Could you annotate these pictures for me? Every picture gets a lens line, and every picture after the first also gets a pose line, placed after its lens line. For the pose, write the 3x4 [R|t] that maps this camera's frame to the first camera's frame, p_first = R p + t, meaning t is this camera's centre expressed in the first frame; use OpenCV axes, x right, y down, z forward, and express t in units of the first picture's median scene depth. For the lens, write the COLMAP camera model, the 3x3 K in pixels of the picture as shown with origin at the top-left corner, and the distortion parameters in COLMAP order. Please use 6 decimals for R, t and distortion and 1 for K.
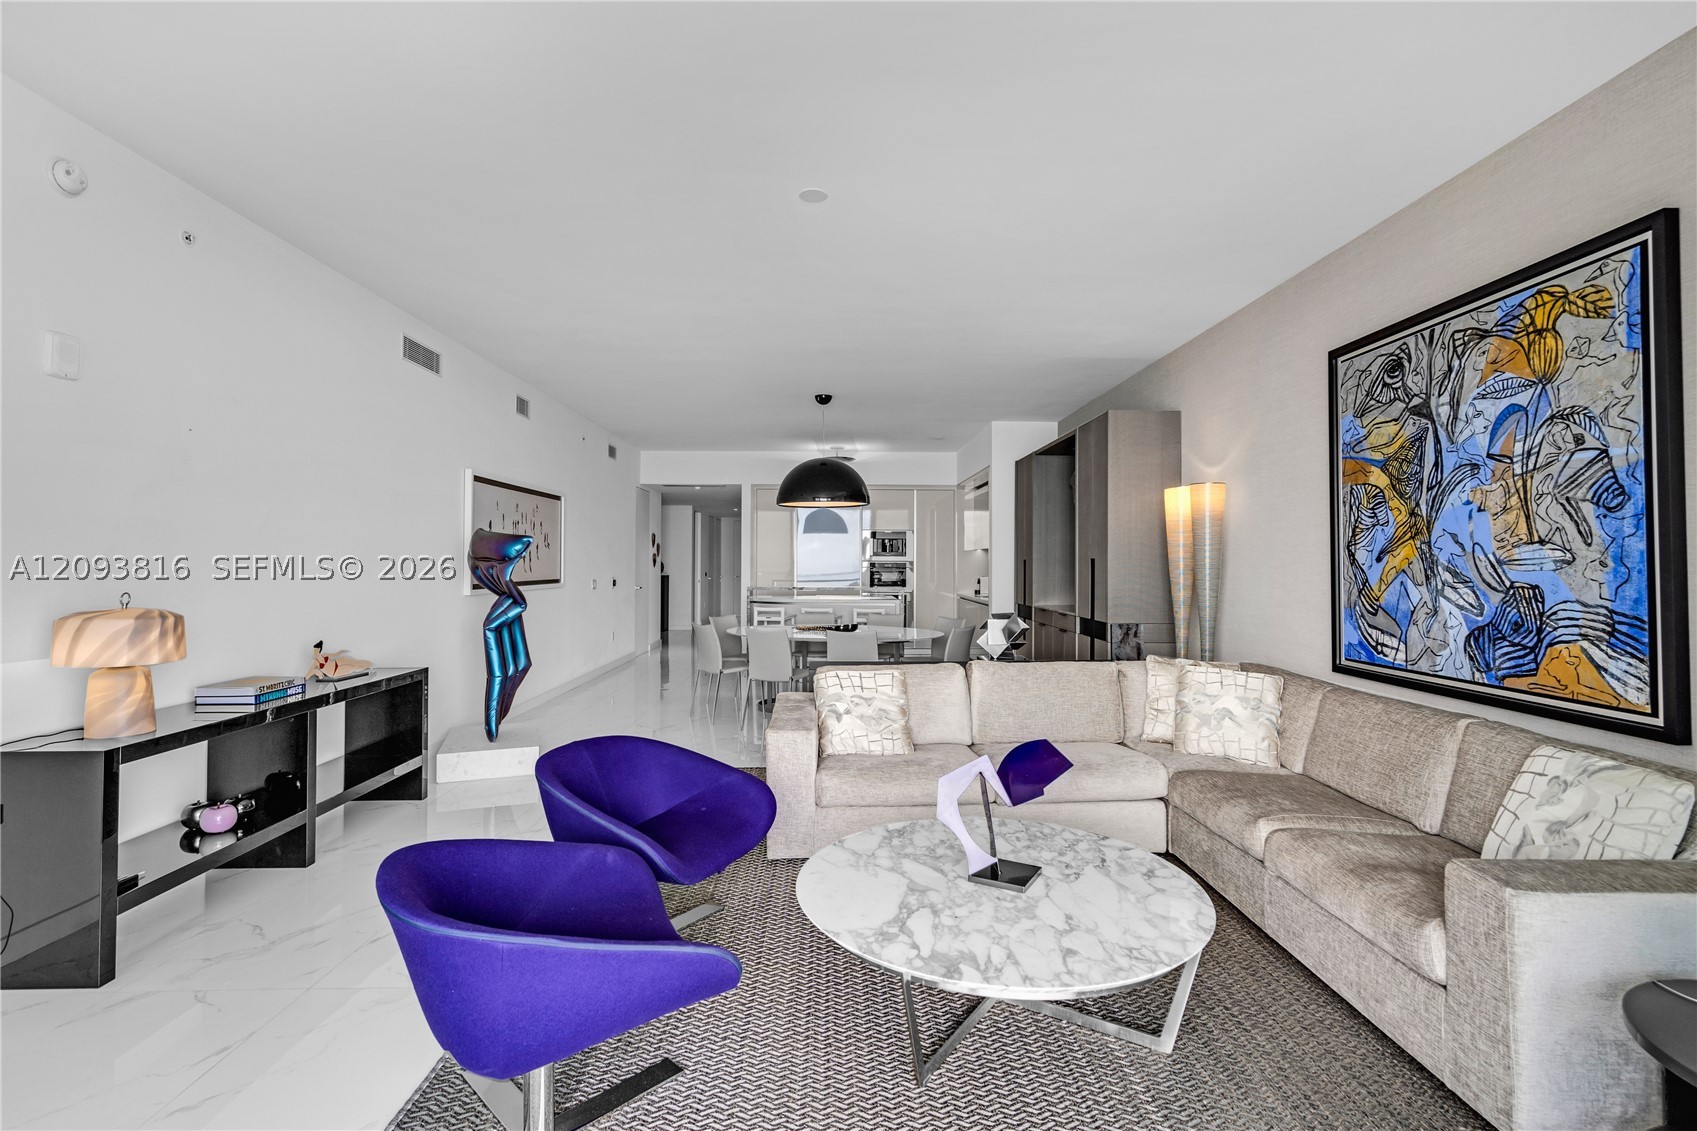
lens RADIAL K [[754.0, 0, 844.0], [0, 754.0, 561.3], [0, 0, 1]] dist [-0.000335, 0.000182]
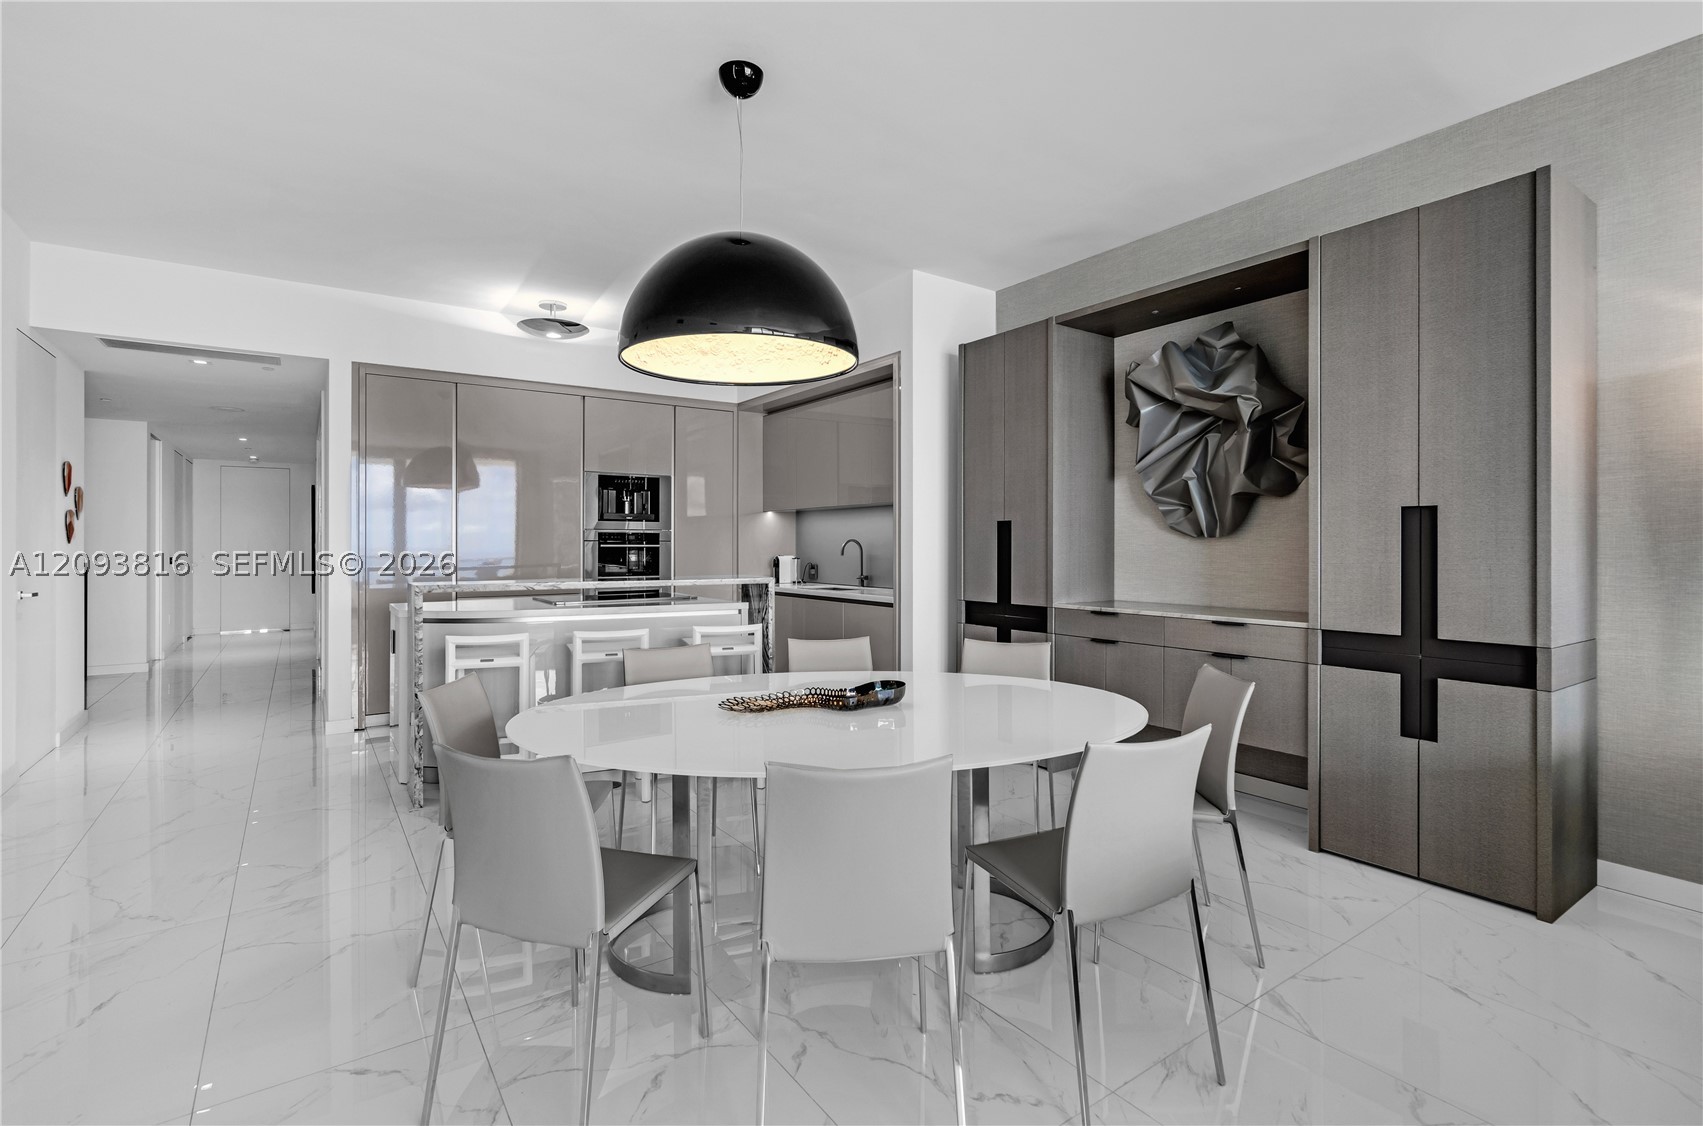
lens RADIAL K [[838.0, 0, 846.2], [0, 838.0, 553.4], [0, 0, 1]] dist [0.003927, 0.000580]
pose [[0.859670, -0.010155, 0.510749, -0.143463], [0.002899, 0.999883, 0.015001, 0.009522], [-0.510842, -0.011416, 0.859599, 0.451448]]
